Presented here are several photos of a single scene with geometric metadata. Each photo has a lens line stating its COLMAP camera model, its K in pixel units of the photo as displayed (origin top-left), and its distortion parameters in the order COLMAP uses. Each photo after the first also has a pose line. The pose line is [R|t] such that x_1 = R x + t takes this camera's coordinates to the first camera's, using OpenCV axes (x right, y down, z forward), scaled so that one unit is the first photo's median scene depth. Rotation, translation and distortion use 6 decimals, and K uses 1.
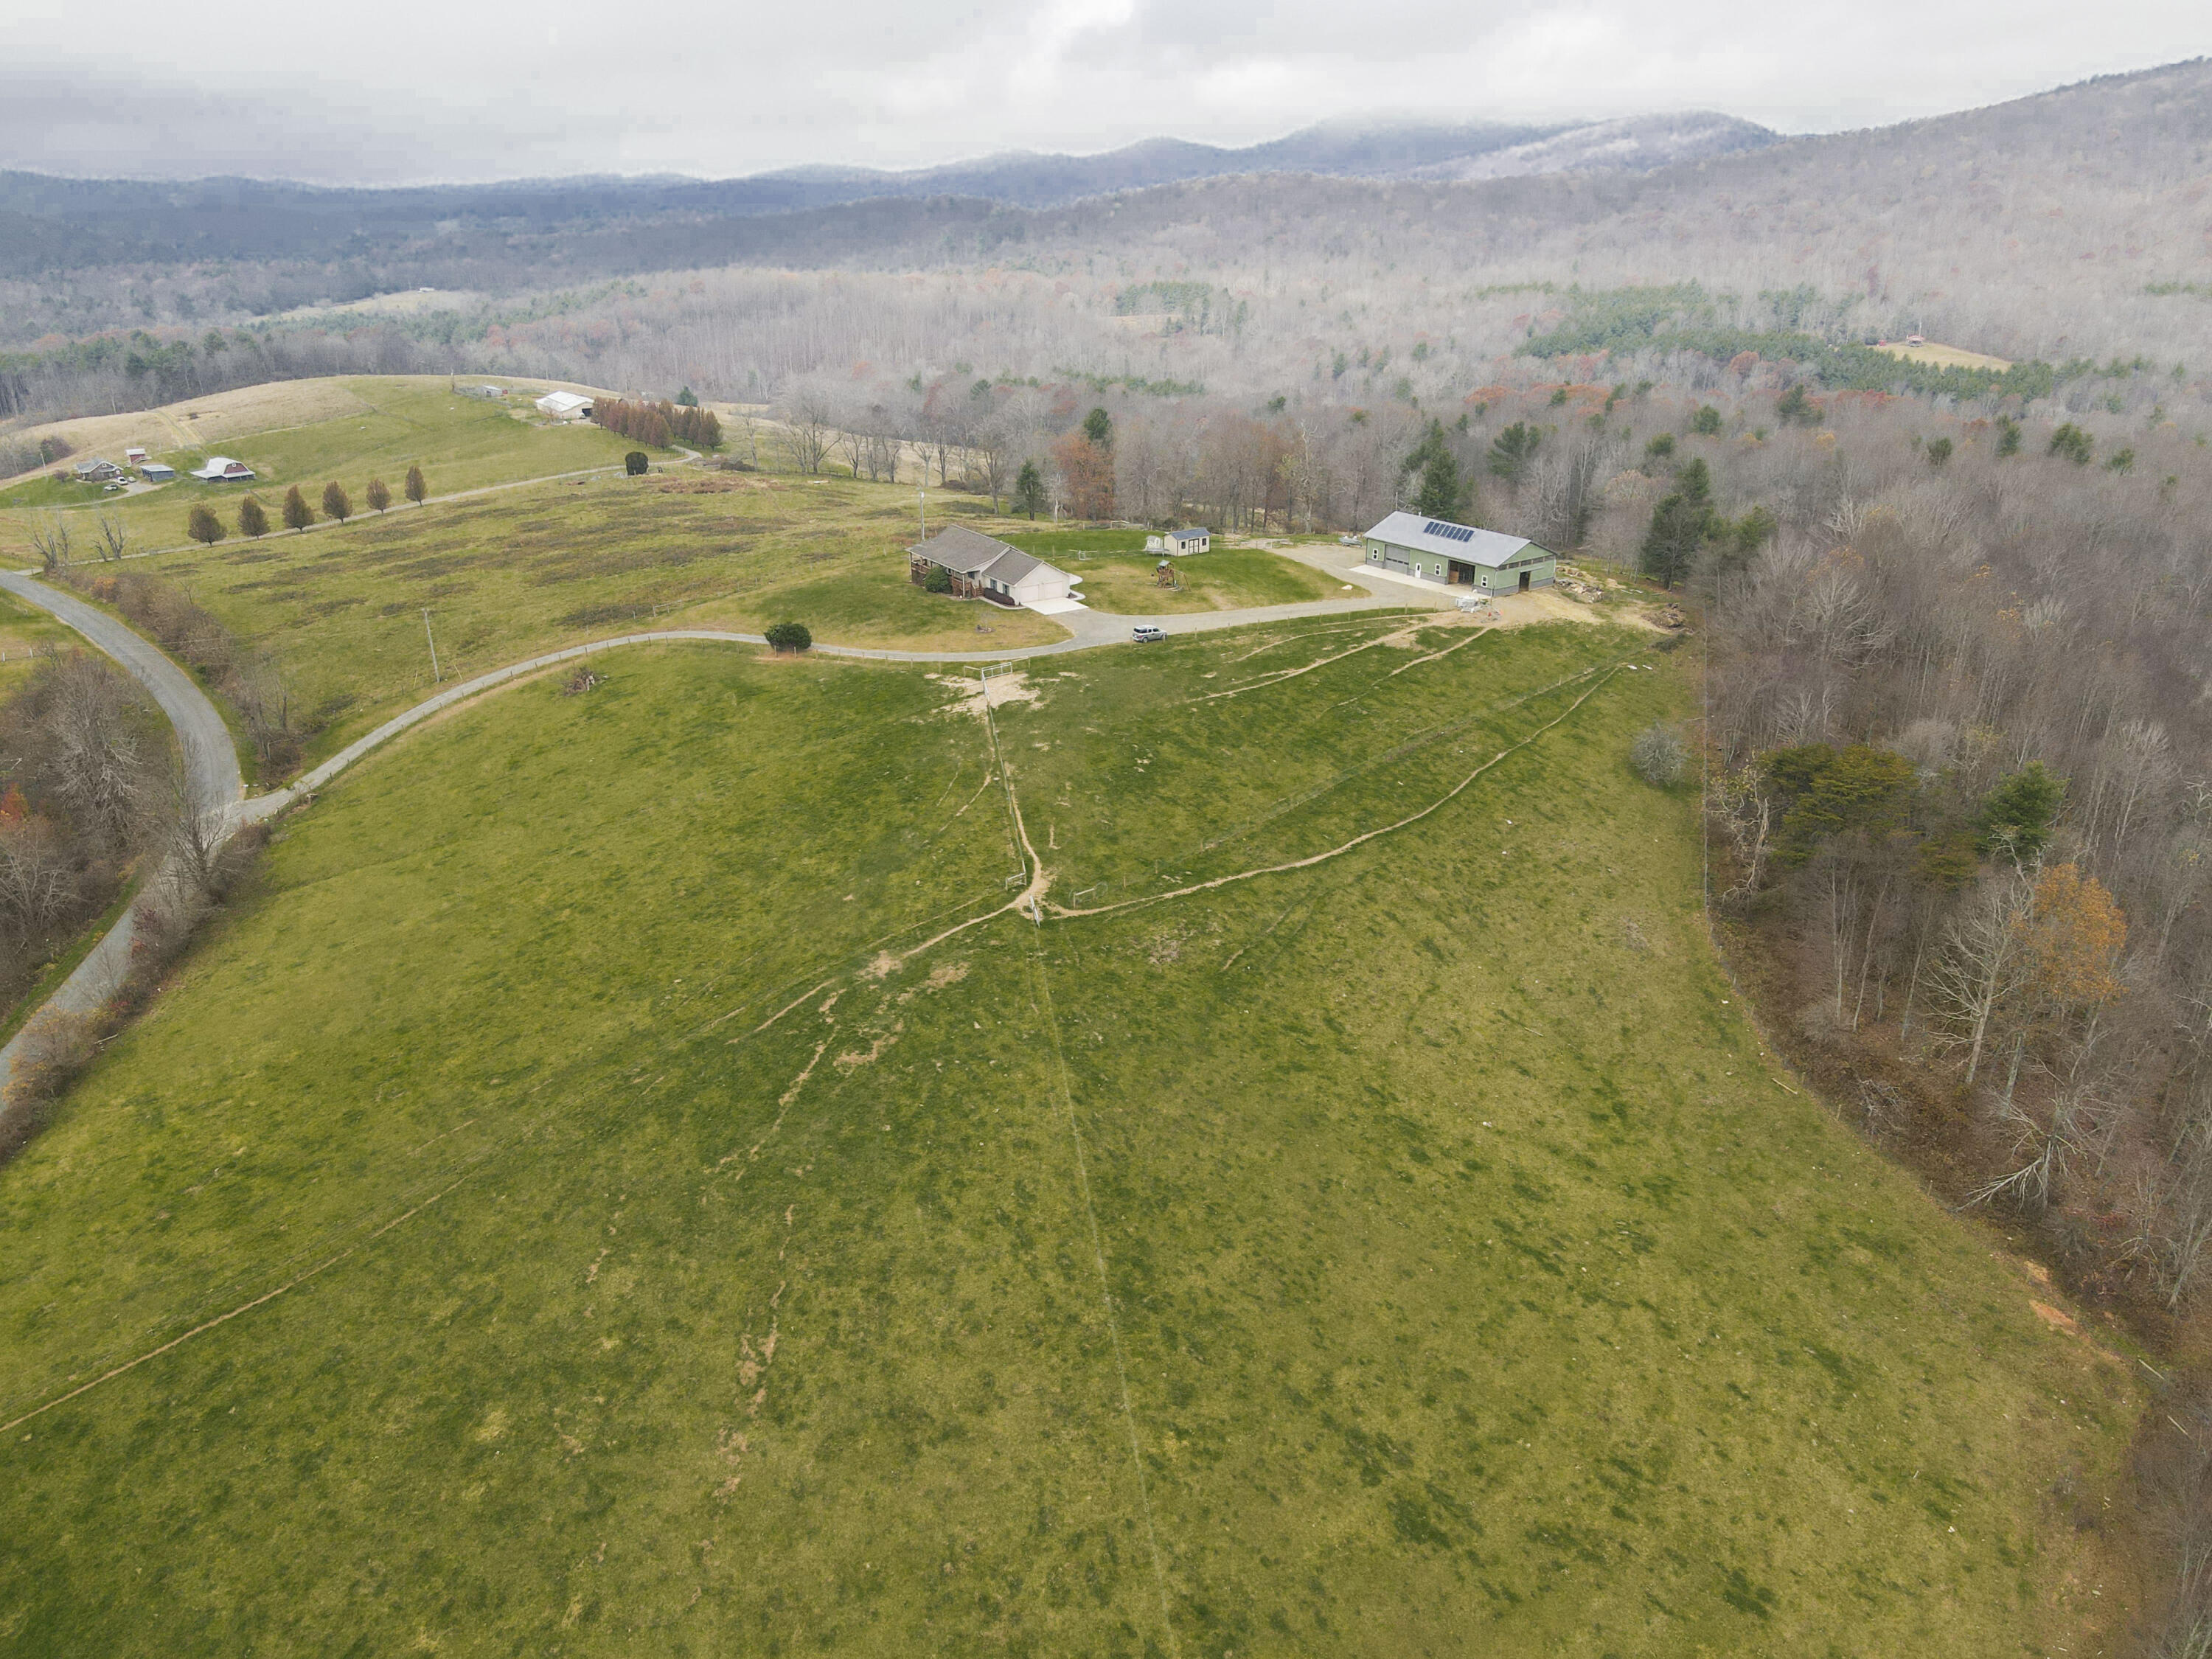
lens RADIAL K [[1609.9, 0, 1106.0], [0, 1609.9, 829.5], [0, 0, 1]] dist [-0.000717, 0.037297]
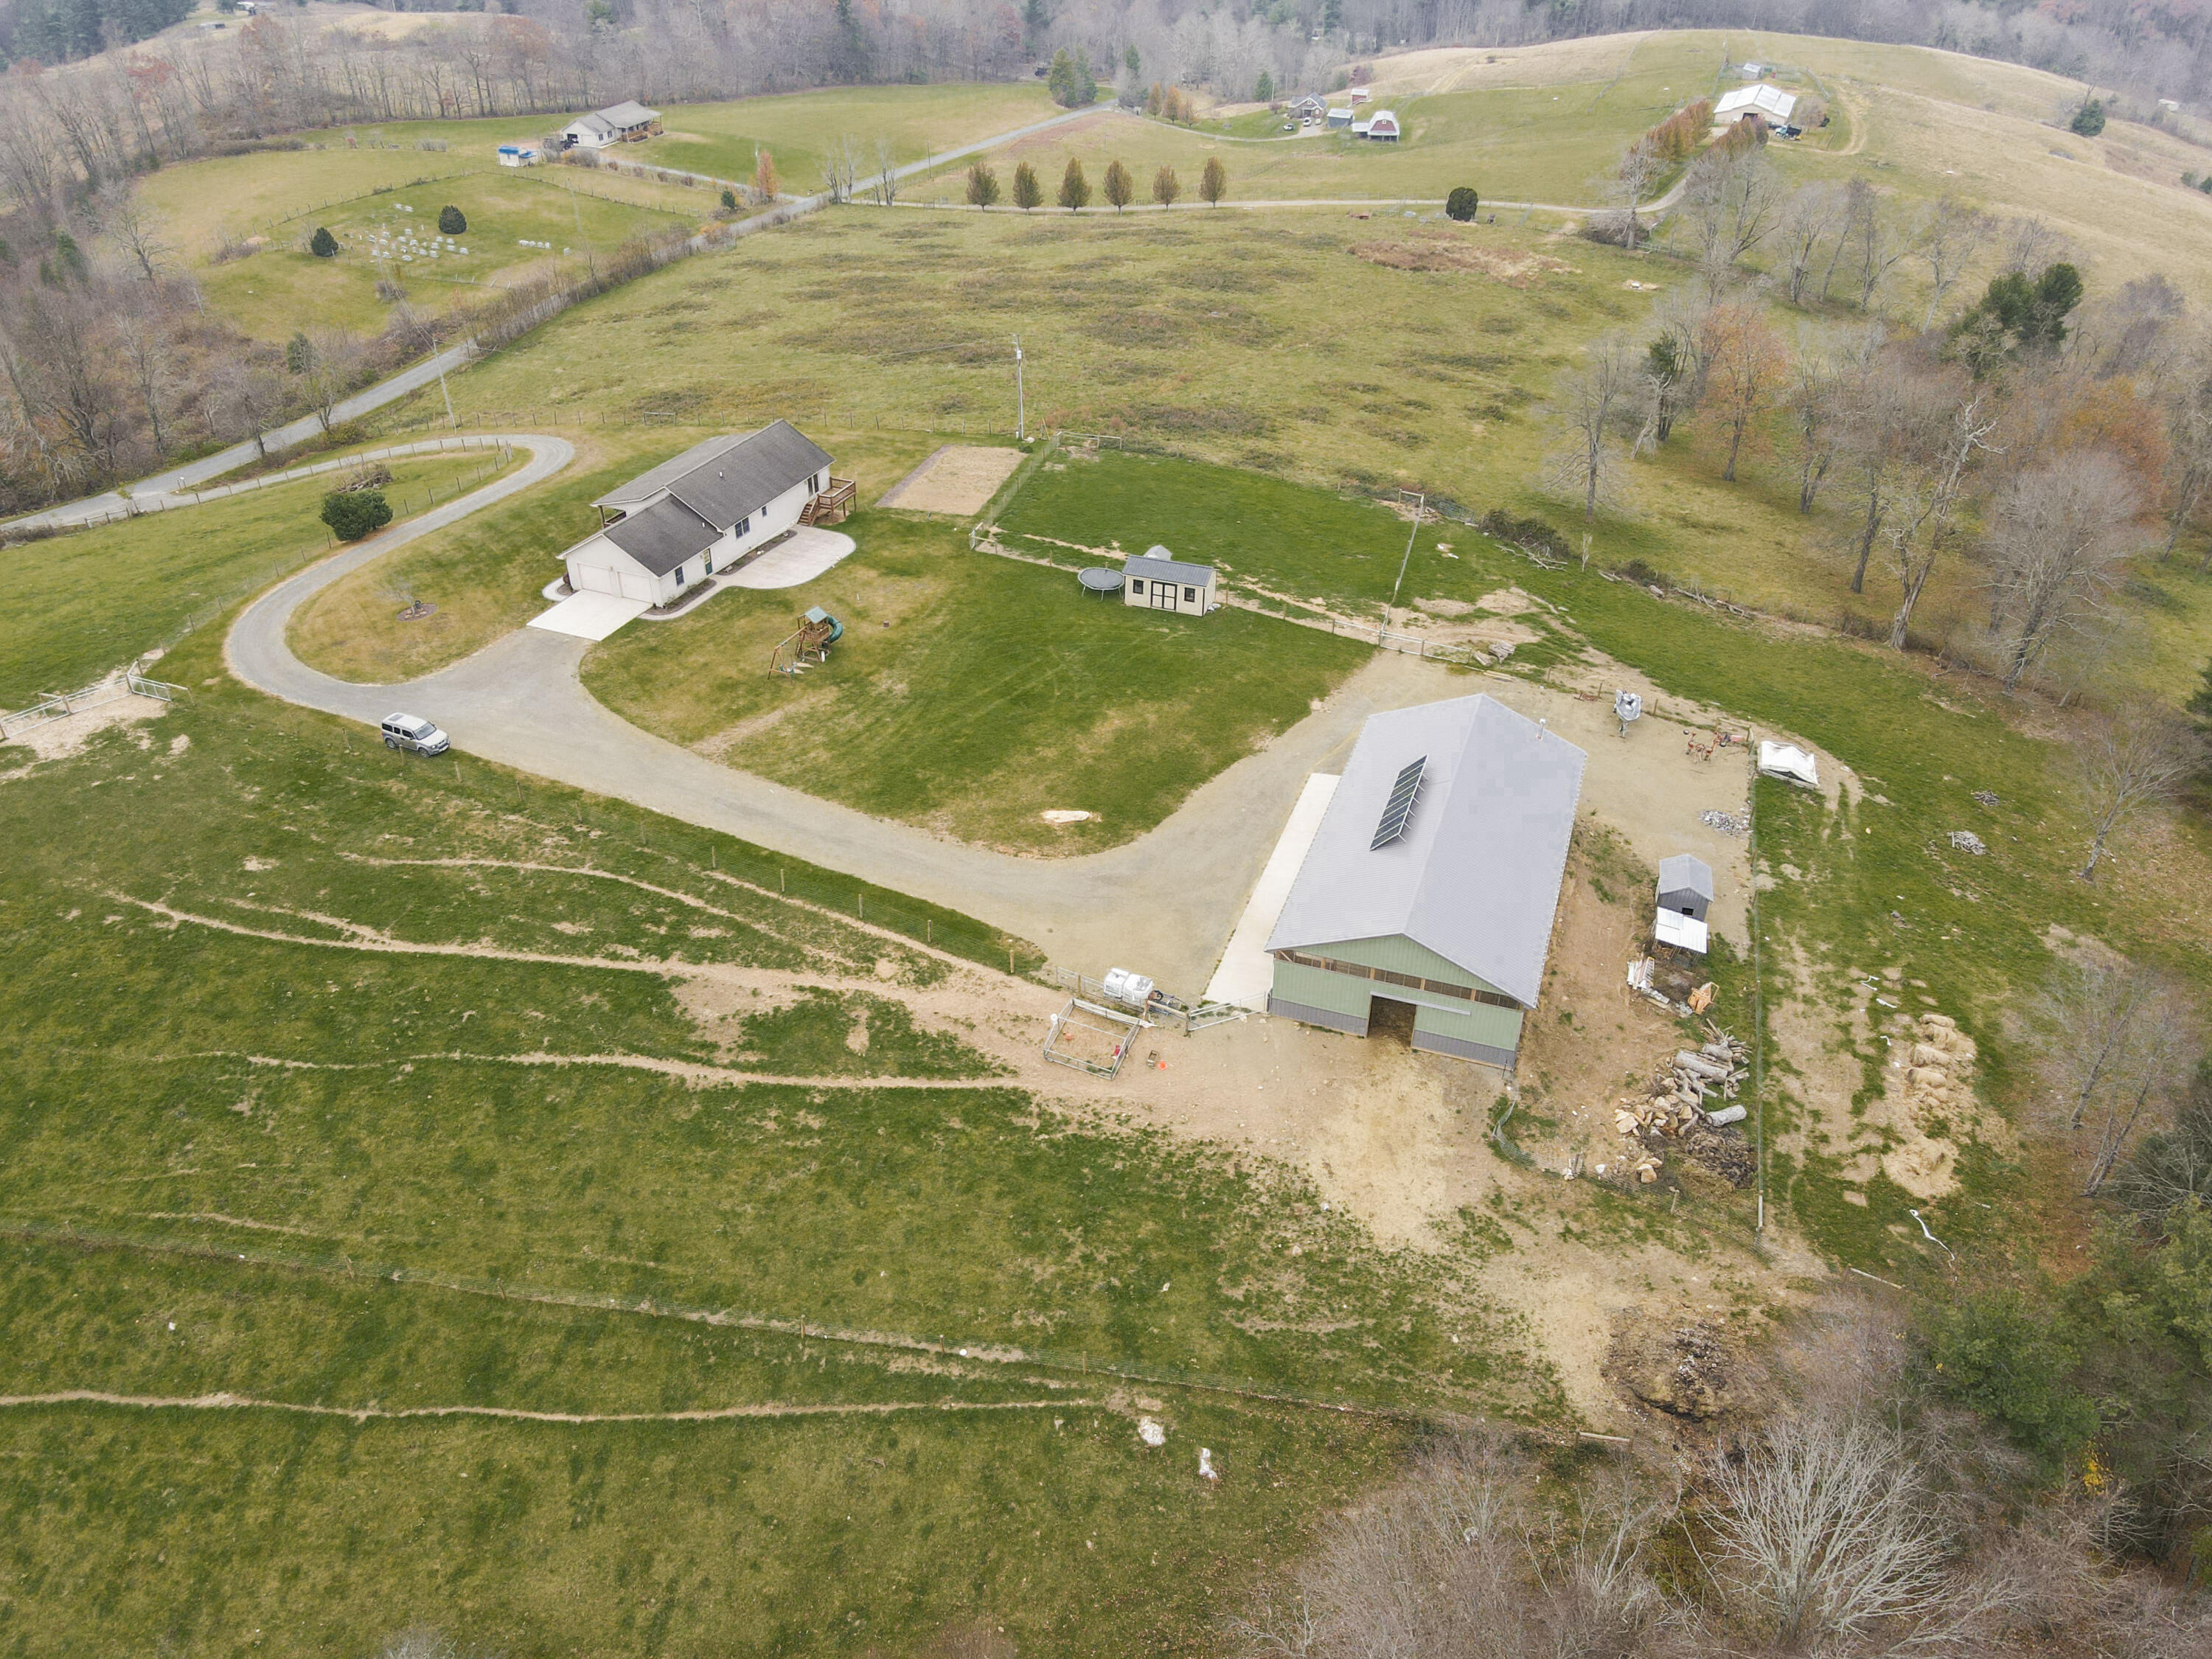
lens RADIAL K [[1609.9, 0, 1106.0], [0, 1609.9, 829.5], [0, 0, 1]] dist [-0.000717, 0.037297]
pose [[0.560130, 0.459931, -0.688998, 0.491833], [-0.319752, 0.887298, 0.332357, -0.316797], [0.764207, 0.034145, 0.644066, 0.776455]]
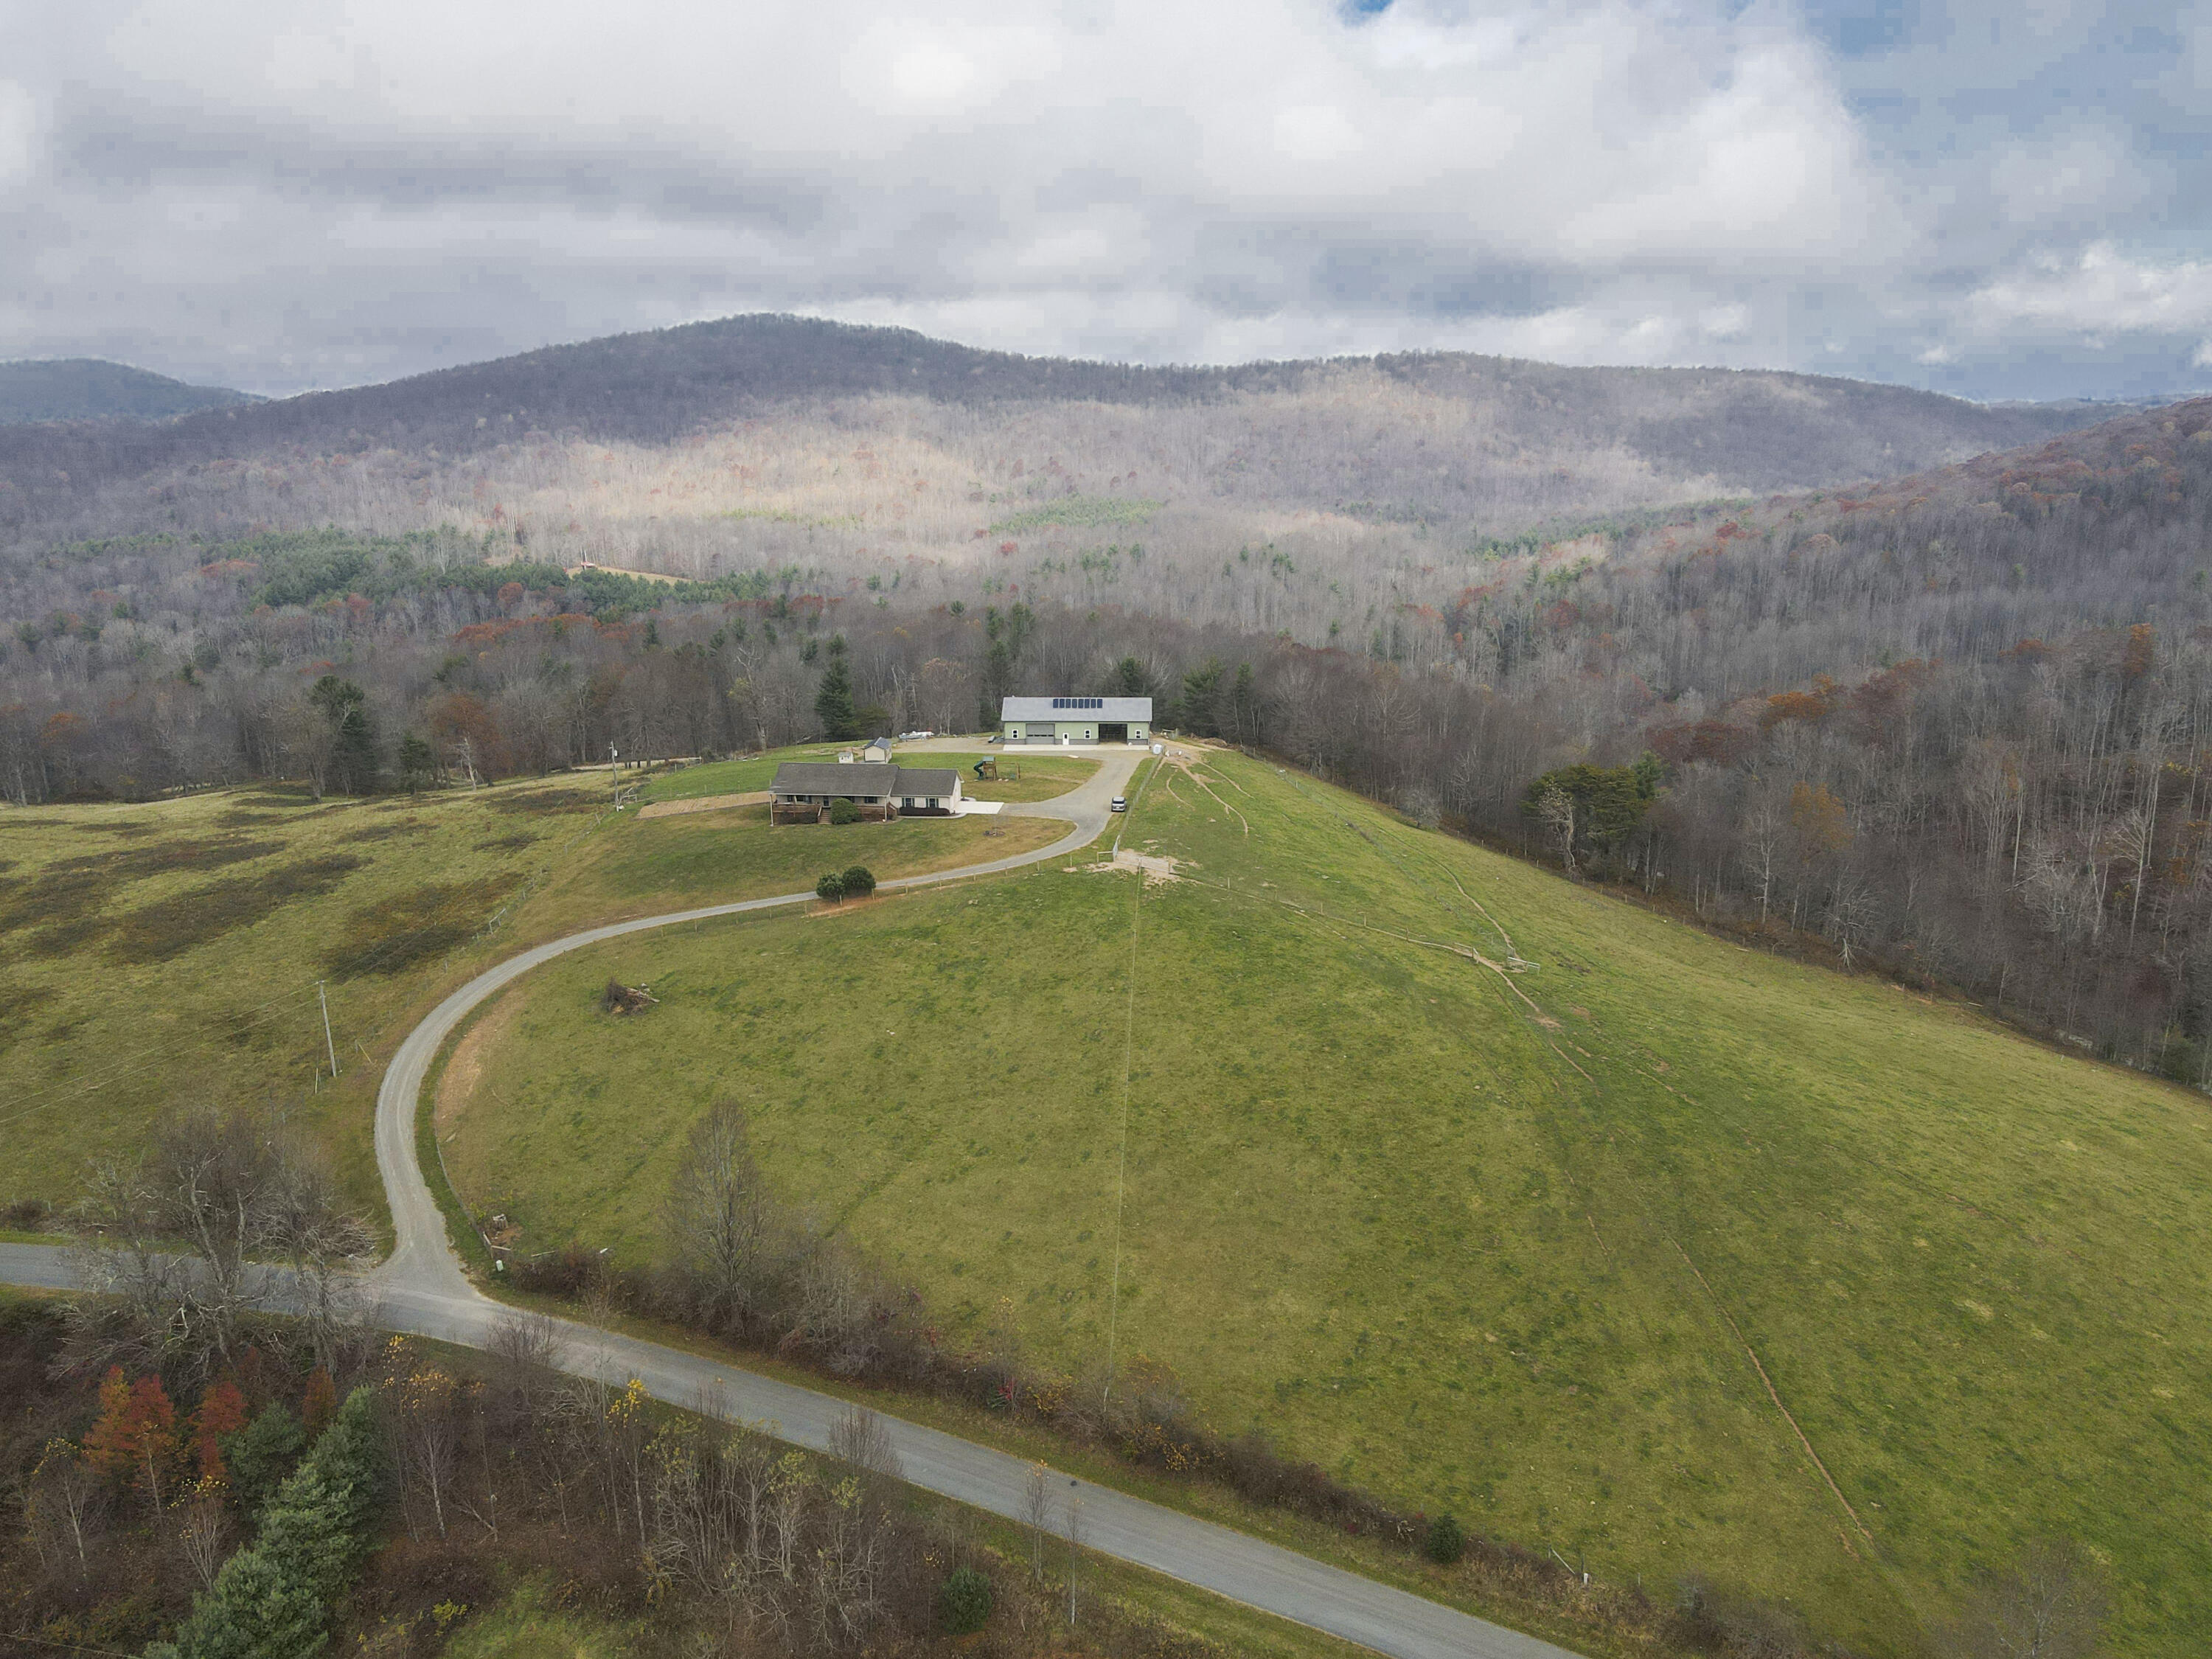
lens RADIAL K [[1609.9, 0, 1106.0], [0, 1609.9, 829.5], [0, 0, 1]] dist [-0.000717, 0.037297]
pose [[0.608343, -0.194673, 0.769429, -0.800808], [0.299013, 0.954236, 0.005019, -0.105361], [-0.735194, 0.227016, 0.638712, 0.262095]]
